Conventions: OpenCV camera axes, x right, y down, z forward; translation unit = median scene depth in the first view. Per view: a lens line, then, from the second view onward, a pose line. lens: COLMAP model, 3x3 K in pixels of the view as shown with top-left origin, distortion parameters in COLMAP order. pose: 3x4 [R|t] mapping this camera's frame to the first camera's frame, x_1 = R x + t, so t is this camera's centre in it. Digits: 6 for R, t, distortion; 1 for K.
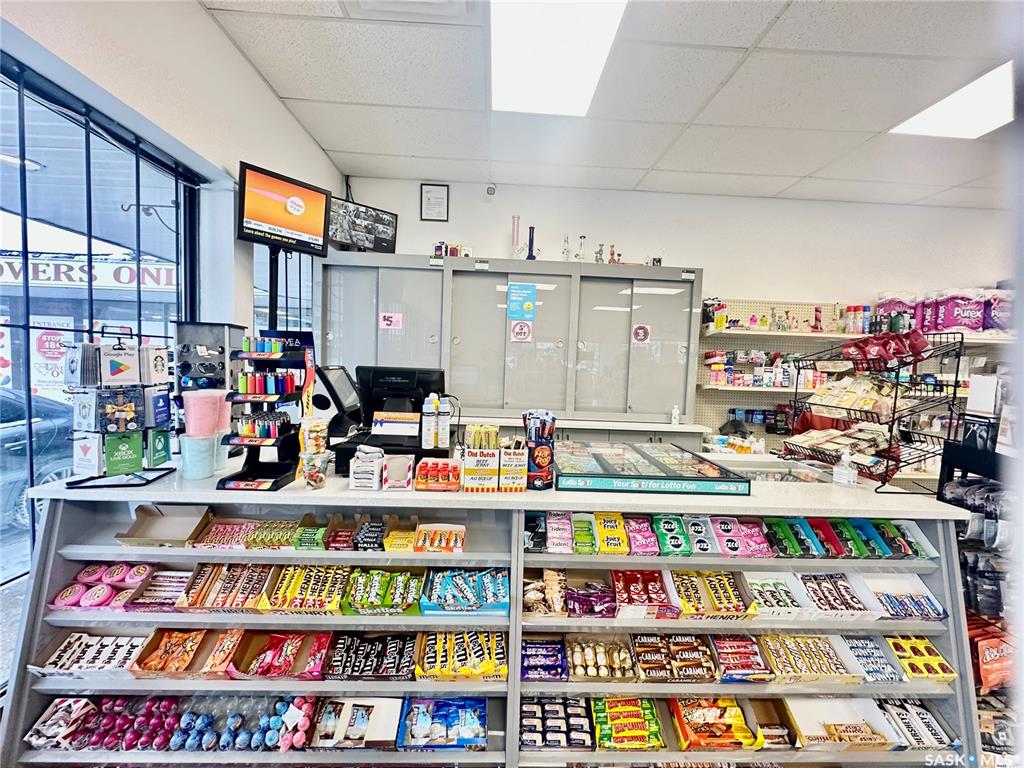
lens RADIAL K [[408.7, 0, 512.0], [0, 408.7, 384.0], [0, 0, 1]] dist [-0.002591, 0.000026]
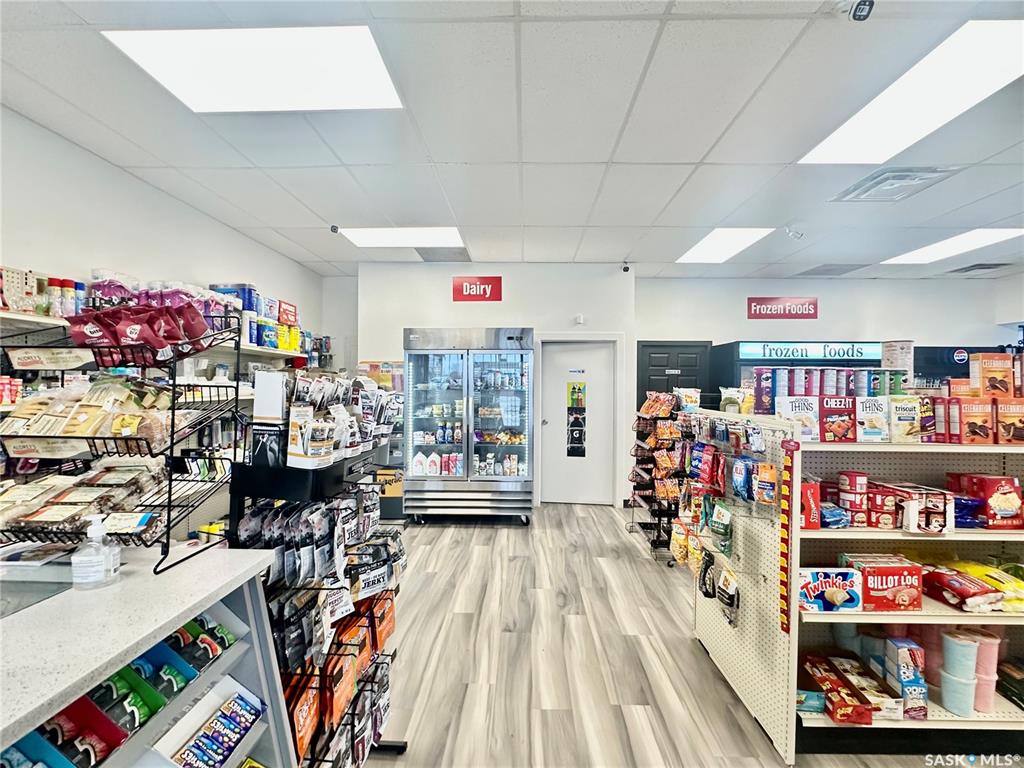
lens RADIAL K [[448.5, 0, 512.0], [0, 448.5, 384.0], [0, 0, 1]] dist [-0.002900, -0.000271]
pose [[0.067367, -0.031751, 0.997223, 0.285286], [0.051656, 0.998264, 0.028295, 0.002088], [-0.996390, 0.049606, 0.068890, 0.416944]]
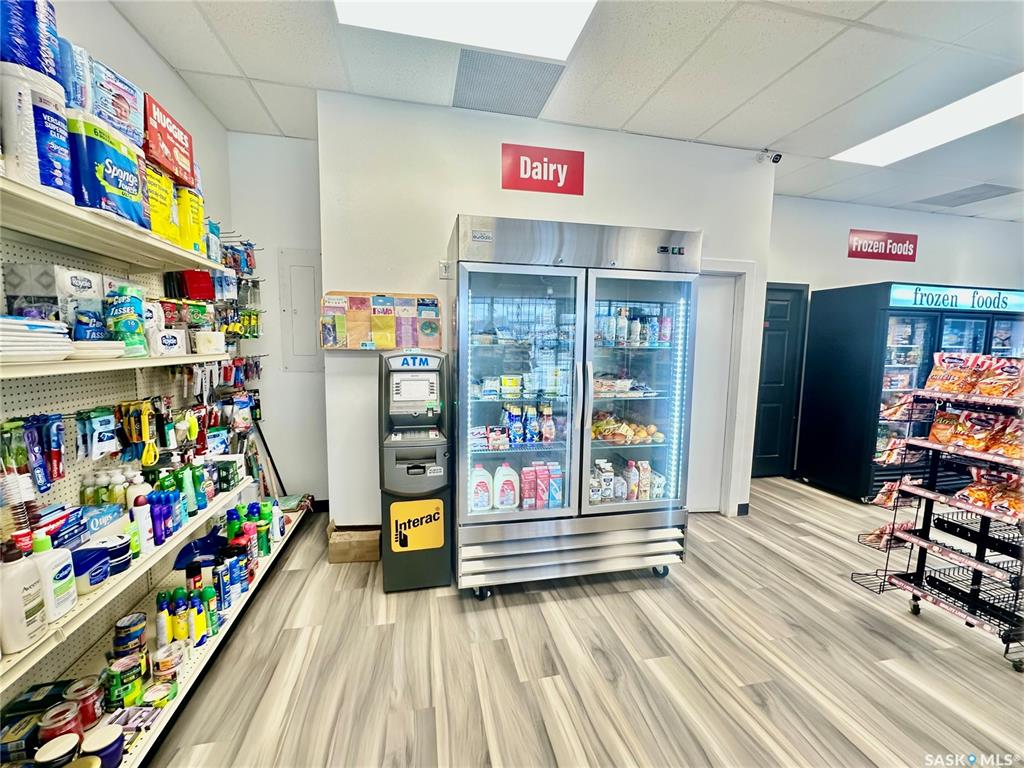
lens RADIAL K [[426.4, 0, 512.0], [0, 426.4, 384.0], [0, 0, 1]] dist [-0.001200, -0.000227]
pose [[-0.177779, -0.132593, 0.975097, 1.774615], [0.033347, 0.989500, 0.140631, 0.019610], [-0.983505, 0.057518, -0.171490, 1.383831]]
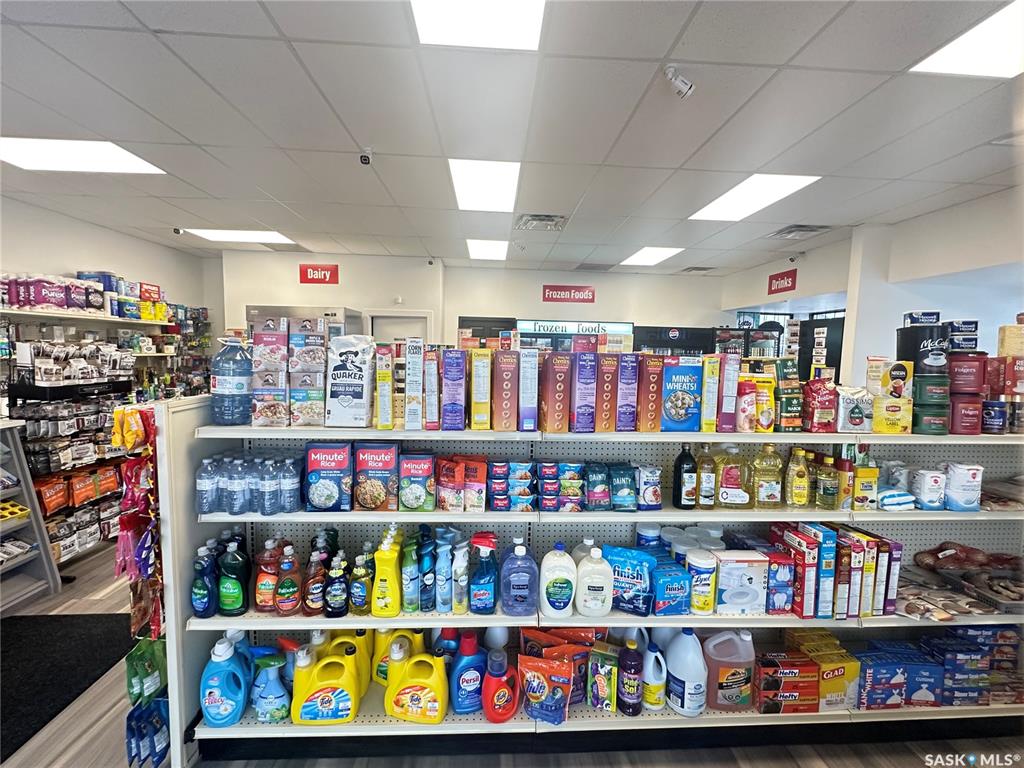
lens RADIAL K [[426.4, 0, 512.0], [0, 426.4, 384.0], [0, 0, 1]] dist [-0.001200, -0.000227]
pose [[-0.007756, -0.116770, 0.993129, -0.611856], [0.032176, 0.992615, 0.116961, 0.007398], [-0.999452, 0.032862, -0.003942, -0.959095]]
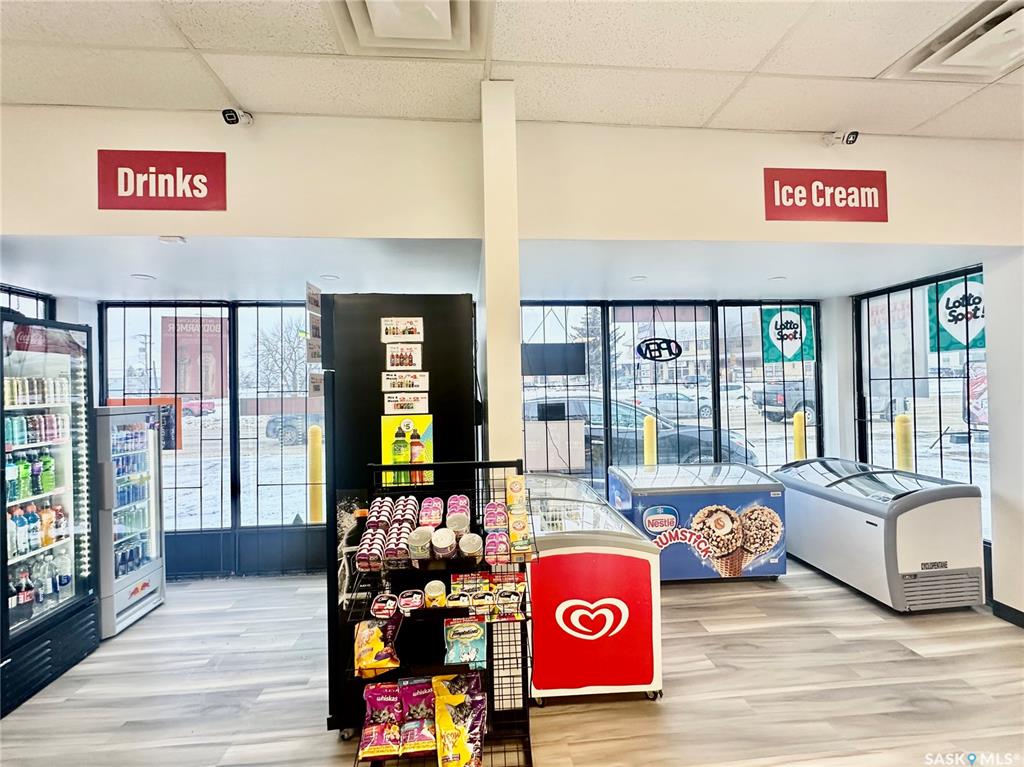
lens RADIAL K [[449.4, 0, 512.0], [0, 449.4, 383.5], [0, 0, 1]] dist [-0.002648, -0.000407]
pose [[-0.998733, -0.015373, -0.047909, 2.342610], [-0.017508, 0.998857, 0.044479, 0.161730], [0.047170, 0.045261, -0.997861, -2.022552]]
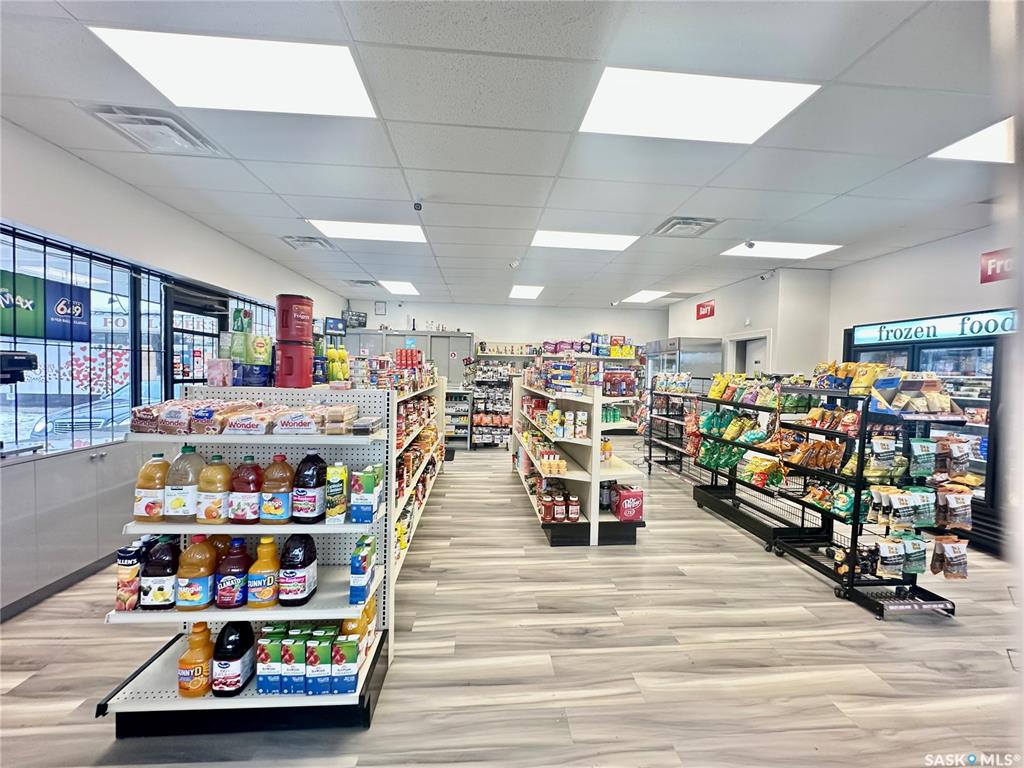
lens RADIAL K [[408.7, 0, 512.0], [0, 408.7, 384.0], [0, 0, 1]] dist [-0.002591, 0.000026]
pose [[0.999161, -0.014210, 0.038414, 1.235184], [0.015044, 0.999655, -0.021509, 0.293303], [-0.038095, 0.022069, 0.999030, -3.765574]]
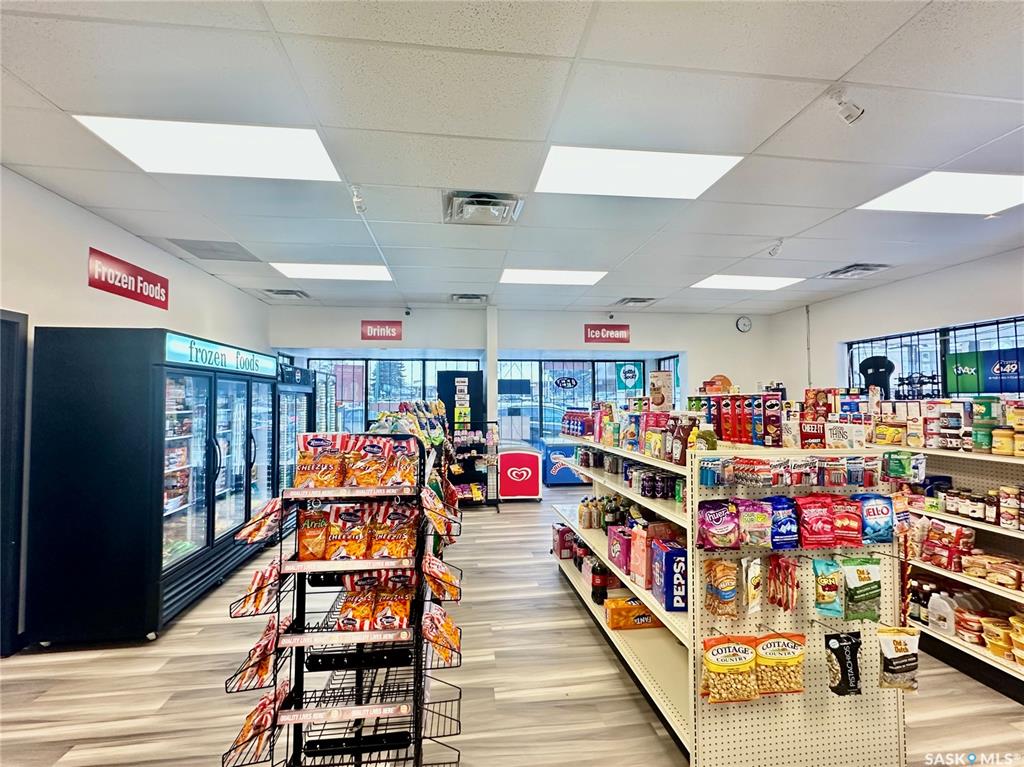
lens RADIAL K [[456.7, 0, 512.0], [0, 456.7, 383.5], [0, 0, 1]] dist [0.000279, -0.000499]
pose [[-0.996380, -0.032951, -0.078366, 2.458091], [-0.034311, 0.999282, 0.016068, 0.007995], [0.077781, 0.018698, -0.996795, 0.911030]]
